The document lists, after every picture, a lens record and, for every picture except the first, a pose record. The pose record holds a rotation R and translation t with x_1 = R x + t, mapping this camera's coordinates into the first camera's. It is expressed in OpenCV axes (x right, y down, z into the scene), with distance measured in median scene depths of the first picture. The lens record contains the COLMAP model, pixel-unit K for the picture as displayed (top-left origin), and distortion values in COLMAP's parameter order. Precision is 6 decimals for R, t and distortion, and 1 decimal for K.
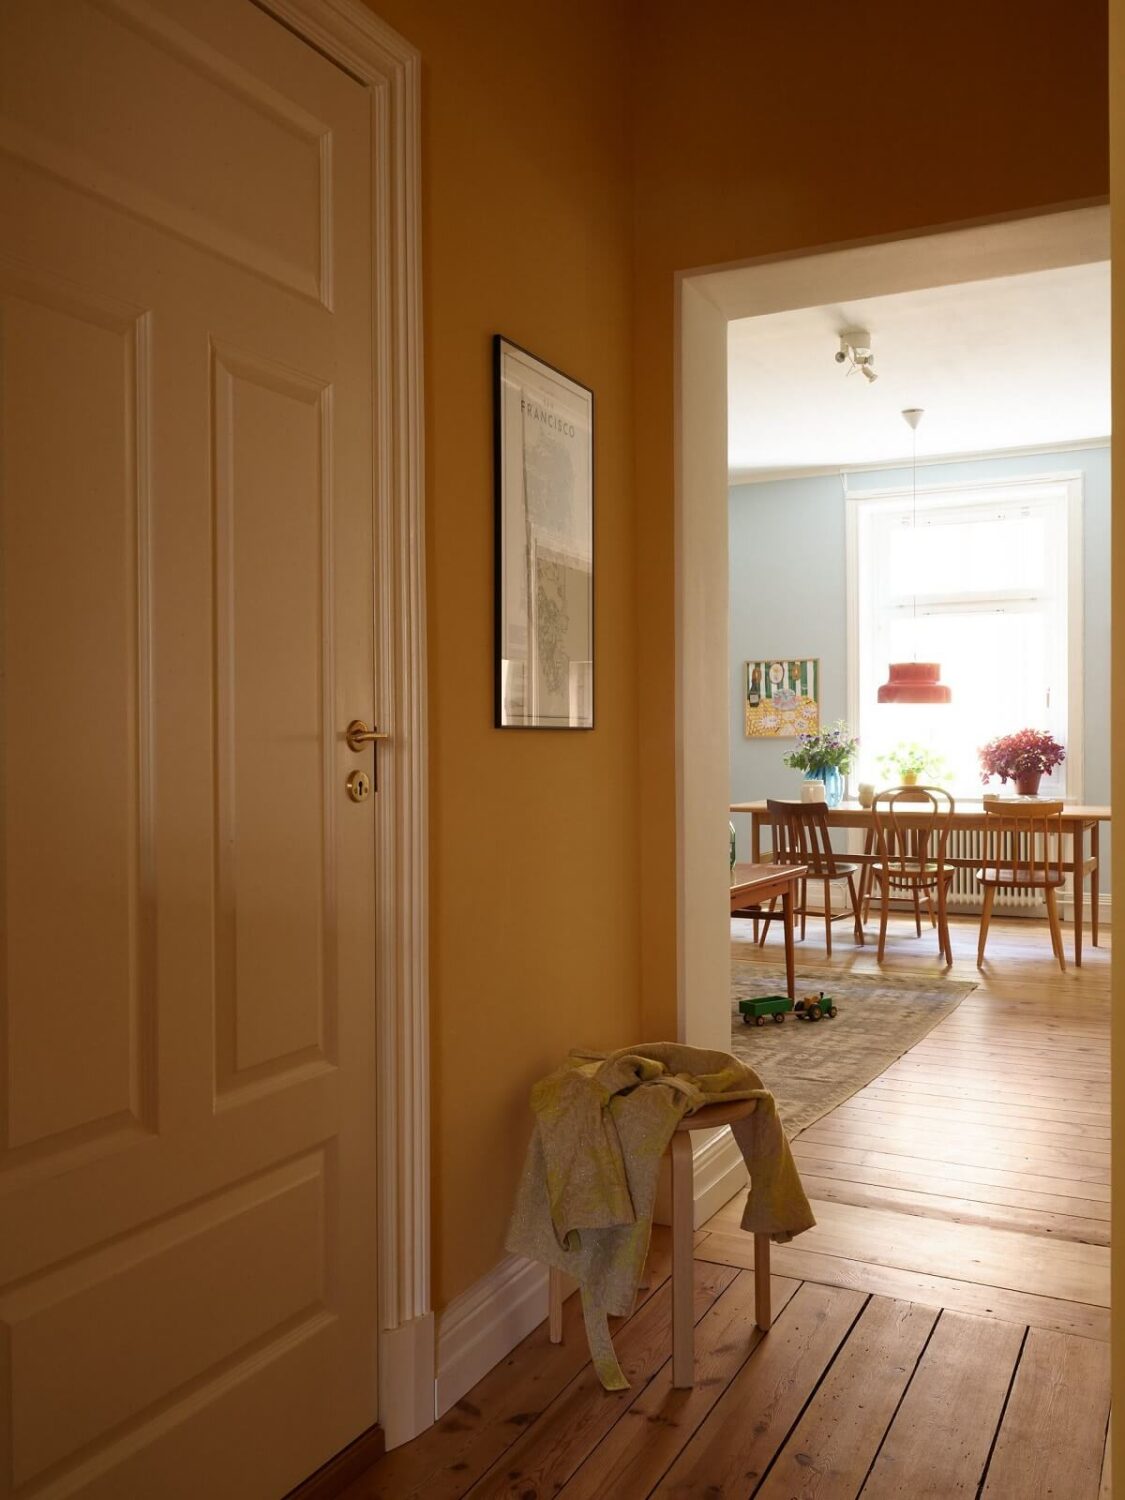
lens RADIAL K [[1294.2, 0, 562.5], [0, 1294.2, 750.0], [0, 0, 1]] dist [-0.019380, 0.005131]
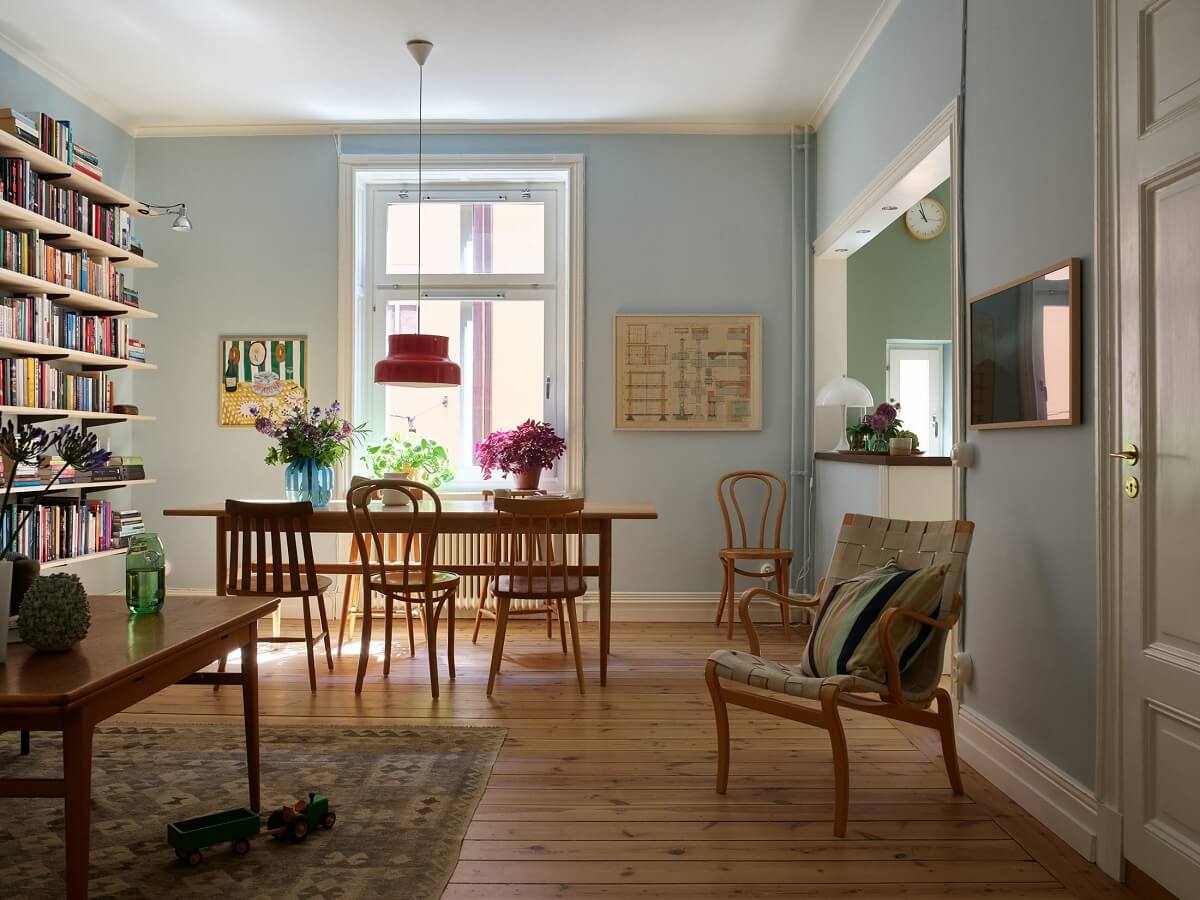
lens RADIAL K [[1011.9, 0, 594.7], [0, 1011.9, 443.0], [0, 0, 1]] dist [-0.090008, 0.101460]
pose [[0.888910, 0.010739, 0.457956, 0.063241], [-0.004913, 0.999891, -0.013912, 0.010469], [-0.458055, 0.010117, 0.888866, 0.317674]]
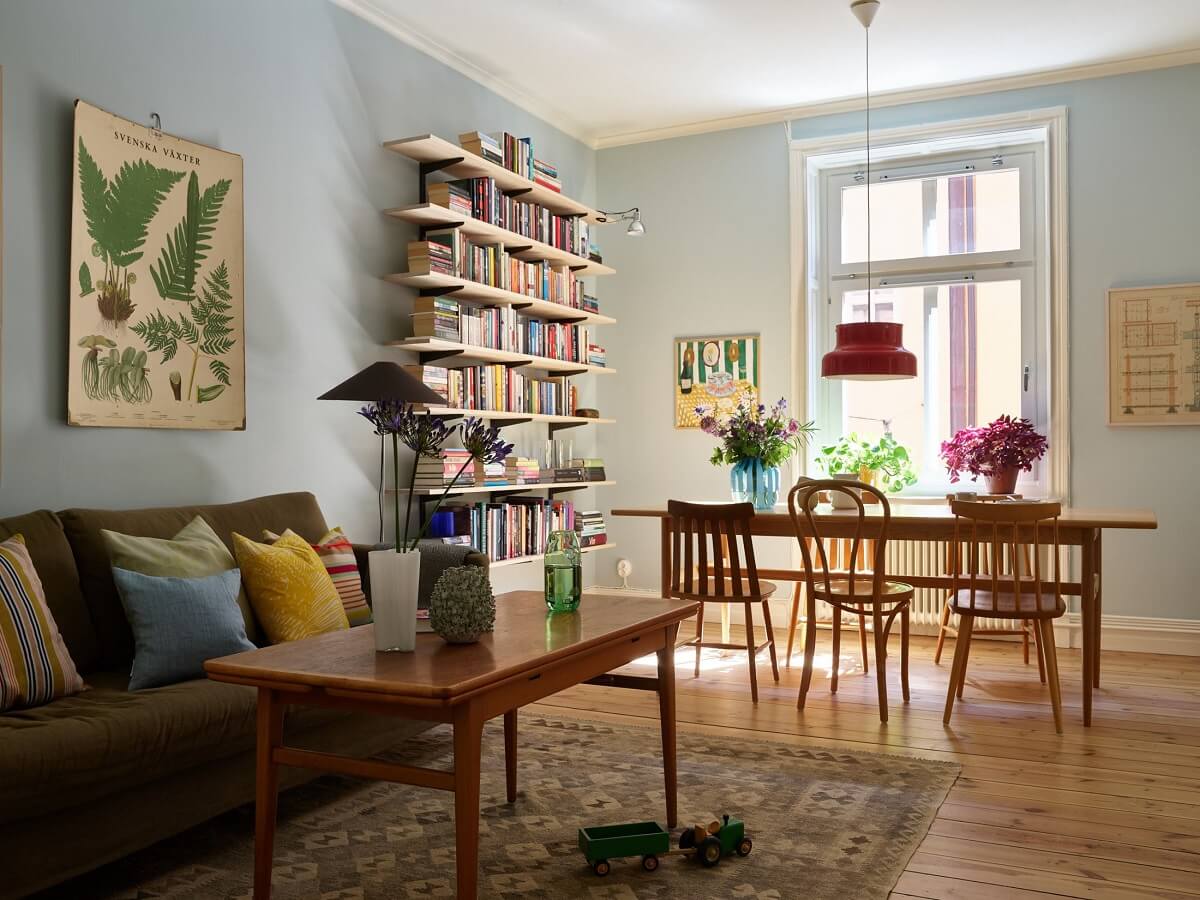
lens RADIAL K [[1035.4, 0, 633.7], [0, 1035.4, 451.3], [0, 0, 1]] dist [-0.019380, 0.005131]
pose [[0.998947, 0.002862, 0.045791, 0.089615], [-0.002371, 0.999939, -0.010783, 0.014458], [-0.045819, 0.010663, 0.998893, 0.339739]]
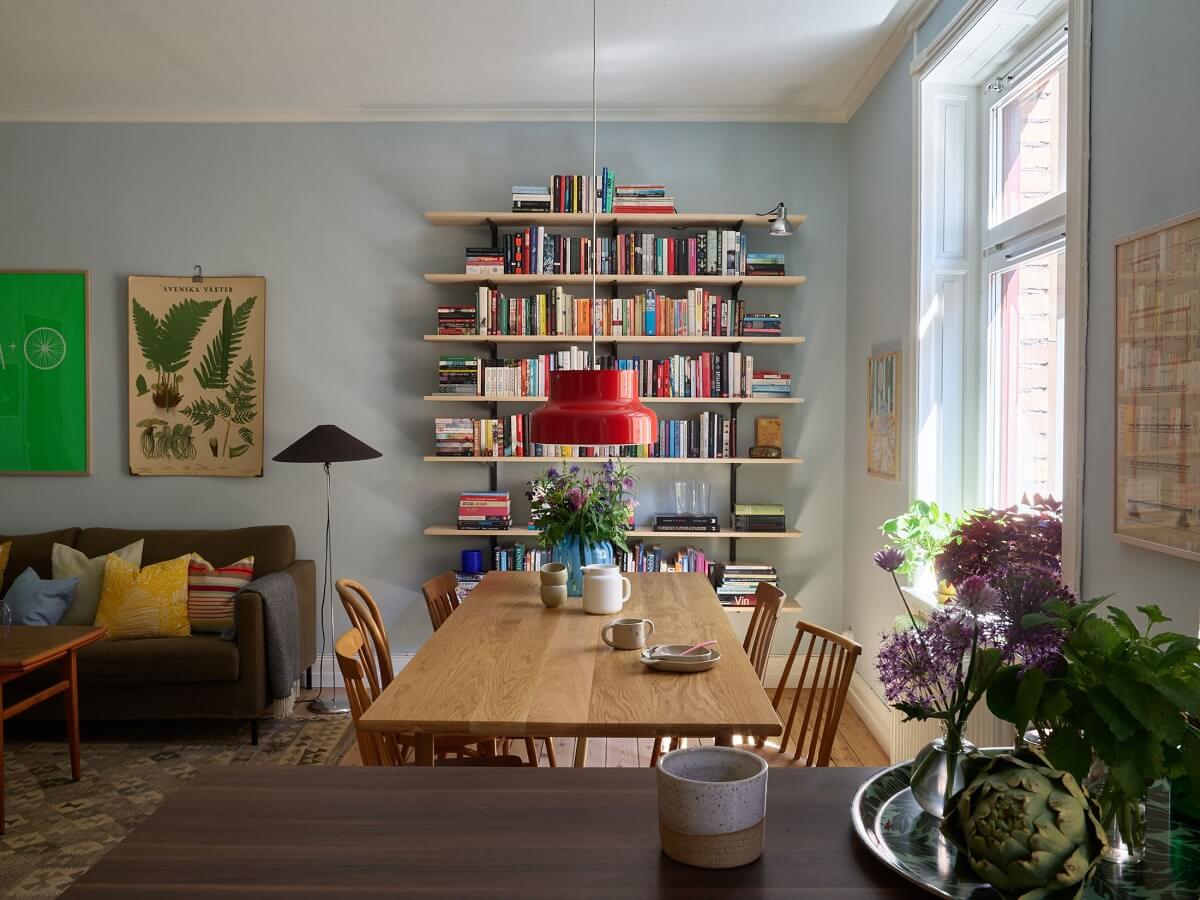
lens RADIAL K [[1035.4, 0, 633.7], [0, 1035.4, 451.3], [0, 0, 1]] dist [-0.019380, 0.005131]
pose [[0.476902, 0.041126, -0.877994, 0.609767], [-0.015651, 0.999144, 0.038299, -0.043865], [0.878817, -0.004524, 0.477138, 0.708727]]
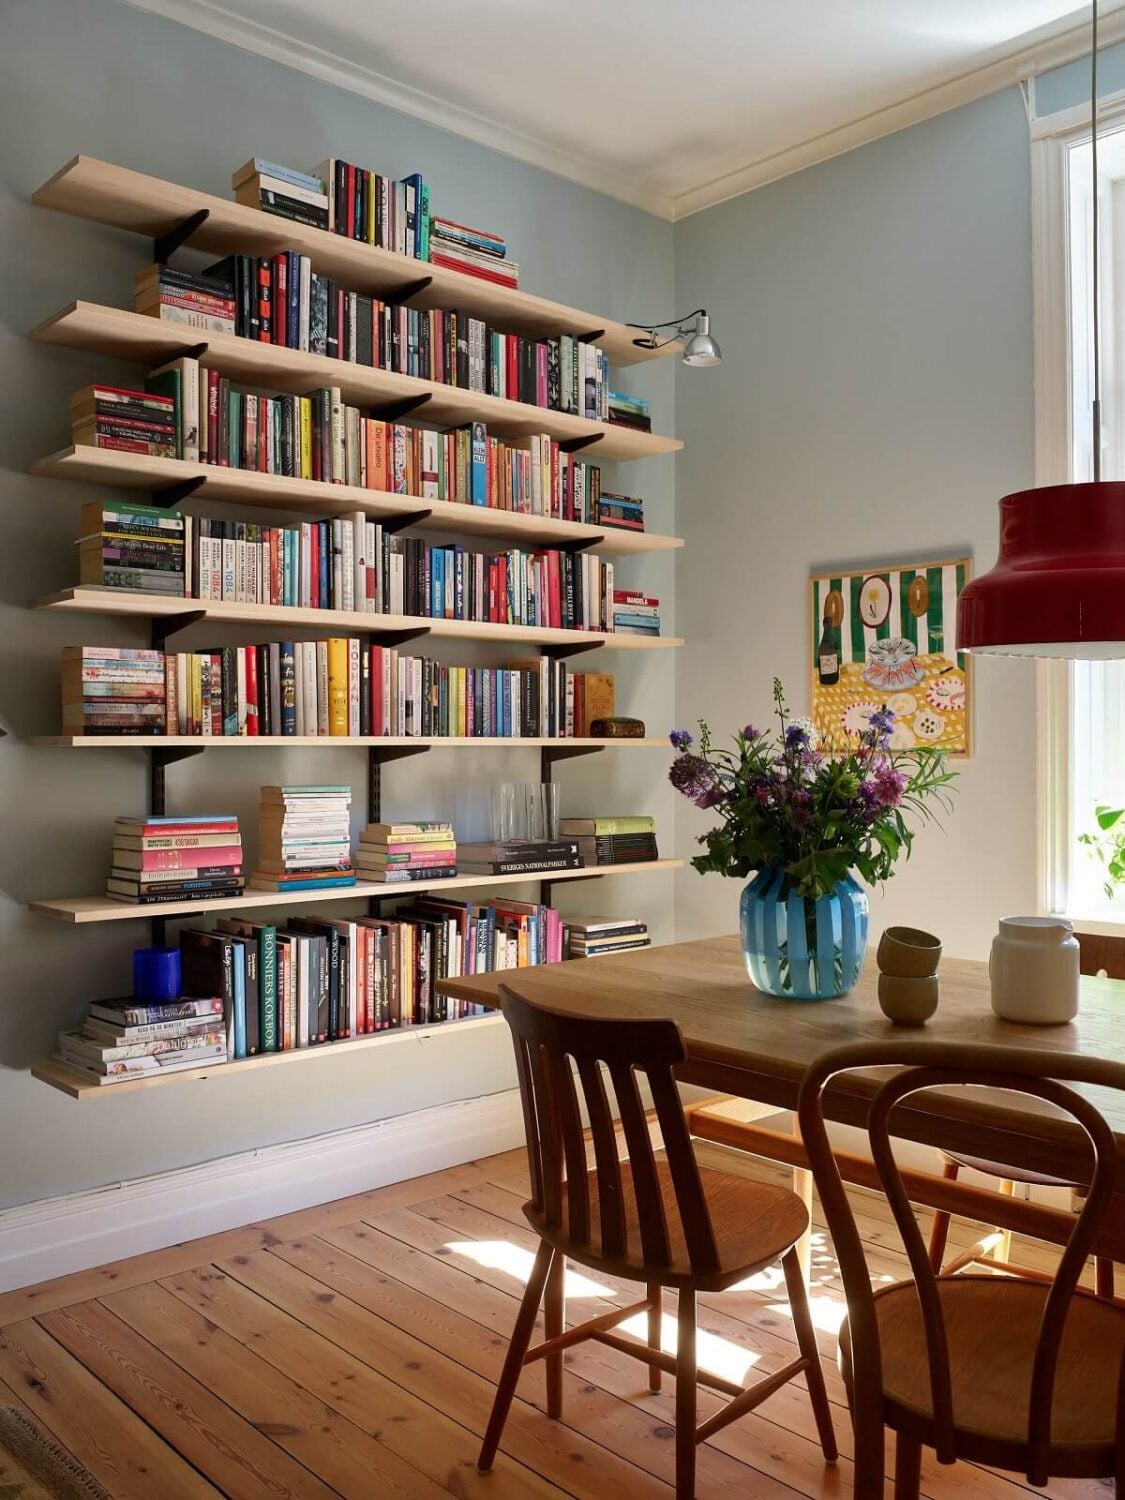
lens RADIAL K [[1264.9, 0, 551.1], [0, 1264.9, 753.1], [0, 0, 1]] dist [-0.090008, 0.101460]
pose [[0.940258, 0.008594, -0.340355, 0.223880], [-0.007952, 0.999963, 0.003281, -0.012515], [0.340371, -0.000378, 0.940291, 0.641946]]
